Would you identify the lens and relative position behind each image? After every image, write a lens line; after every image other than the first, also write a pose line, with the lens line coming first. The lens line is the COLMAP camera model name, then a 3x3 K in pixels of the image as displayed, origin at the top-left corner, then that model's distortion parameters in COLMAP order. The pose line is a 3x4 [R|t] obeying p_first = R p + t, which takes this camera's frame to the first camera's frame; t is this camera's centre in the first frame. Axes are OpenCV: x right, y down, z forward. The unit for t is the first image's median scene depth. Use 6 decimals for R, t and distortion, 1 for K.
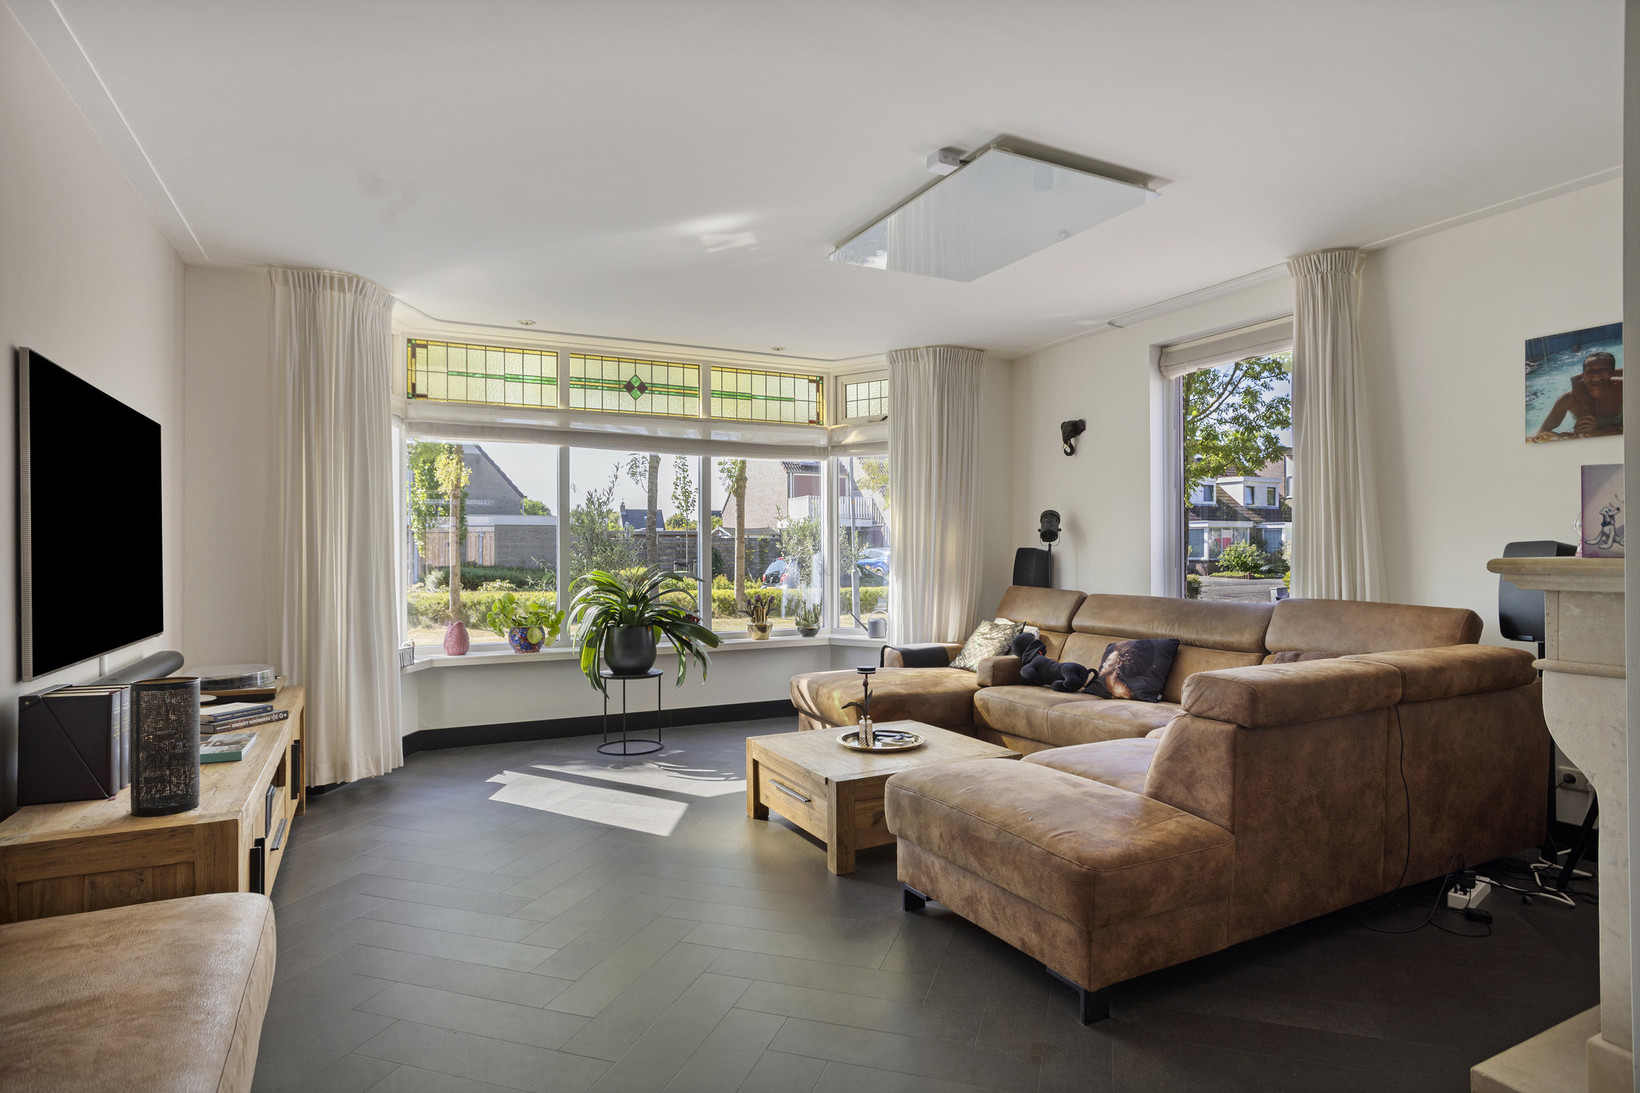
lens RADIAL K [[896.2, 0, 825.7], [0, 896.2, 556.0], [0, 0, 1]] dist [-0.037794, 0.023328]
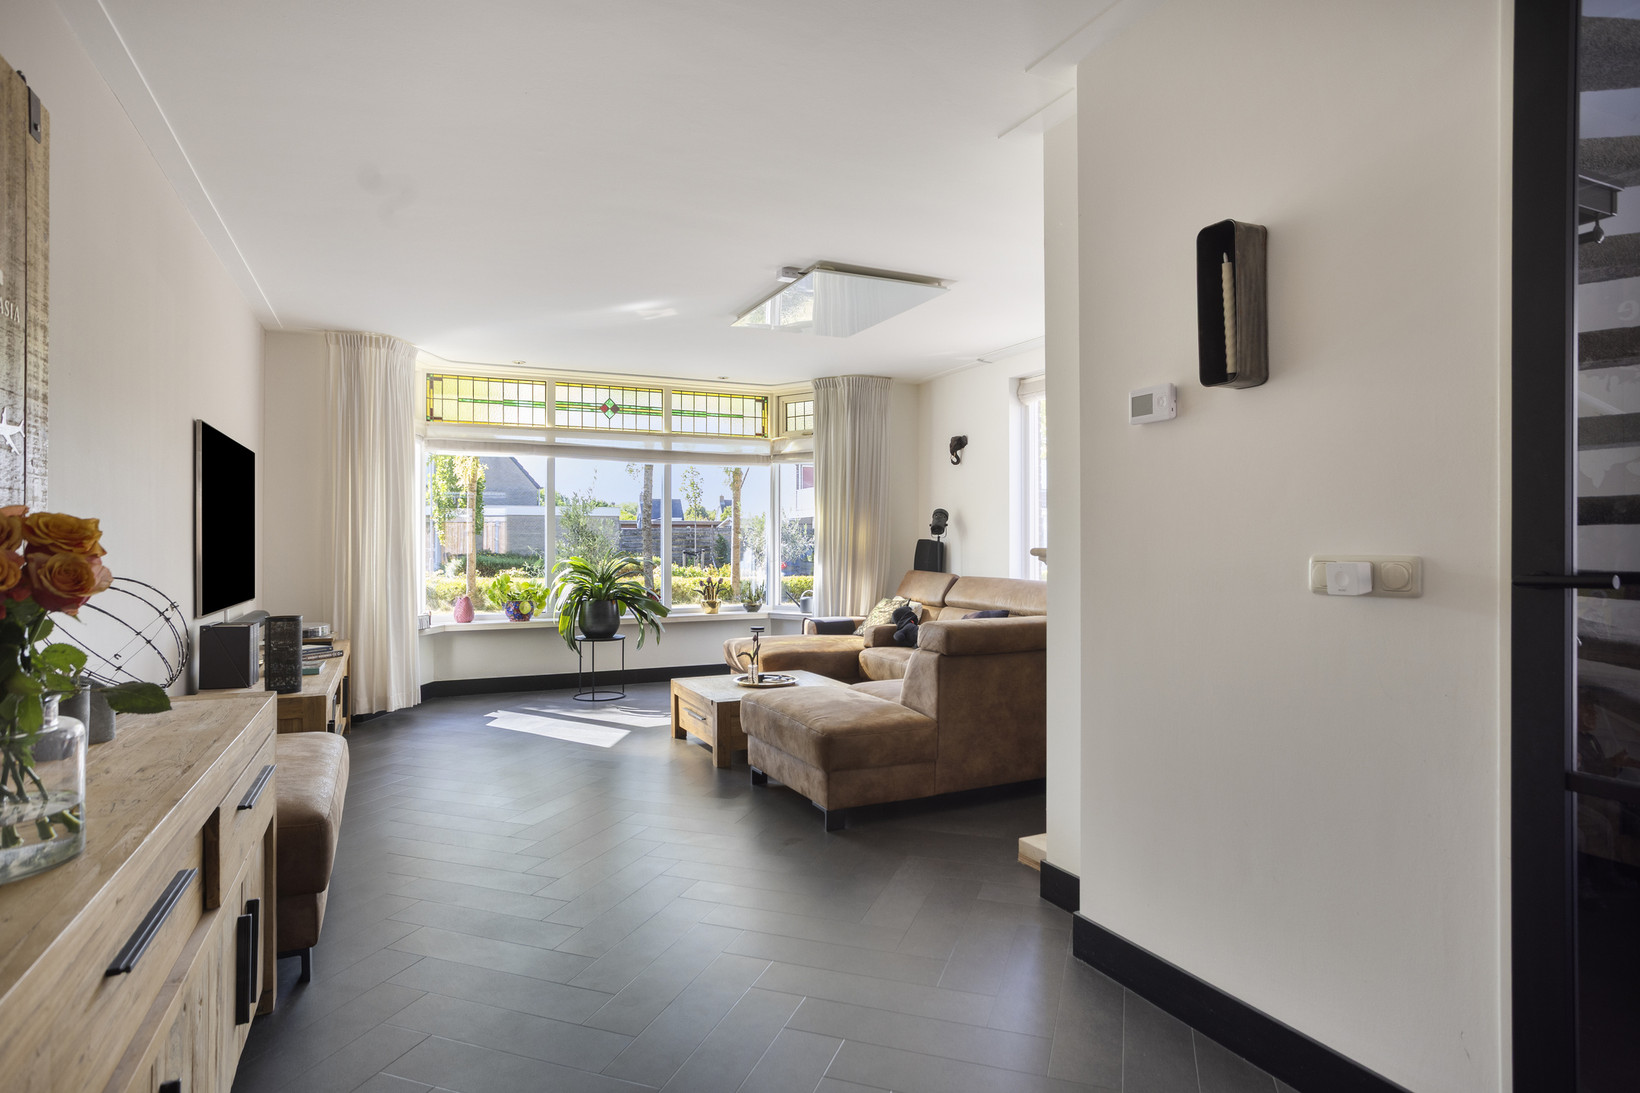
lens RADIAL K [[896.2, 0, 816.4], [0, 896.2, 539.7], [0, 0, 1]] dist [-0.037794, 0.023328]
pose [[0.999565, 0.002347, -0.029400, 0.112984], [-0.002538, 0.999976, -0.006480, -0.000186], [0.029384, 0.006551, 0.999547, -0.230859]]
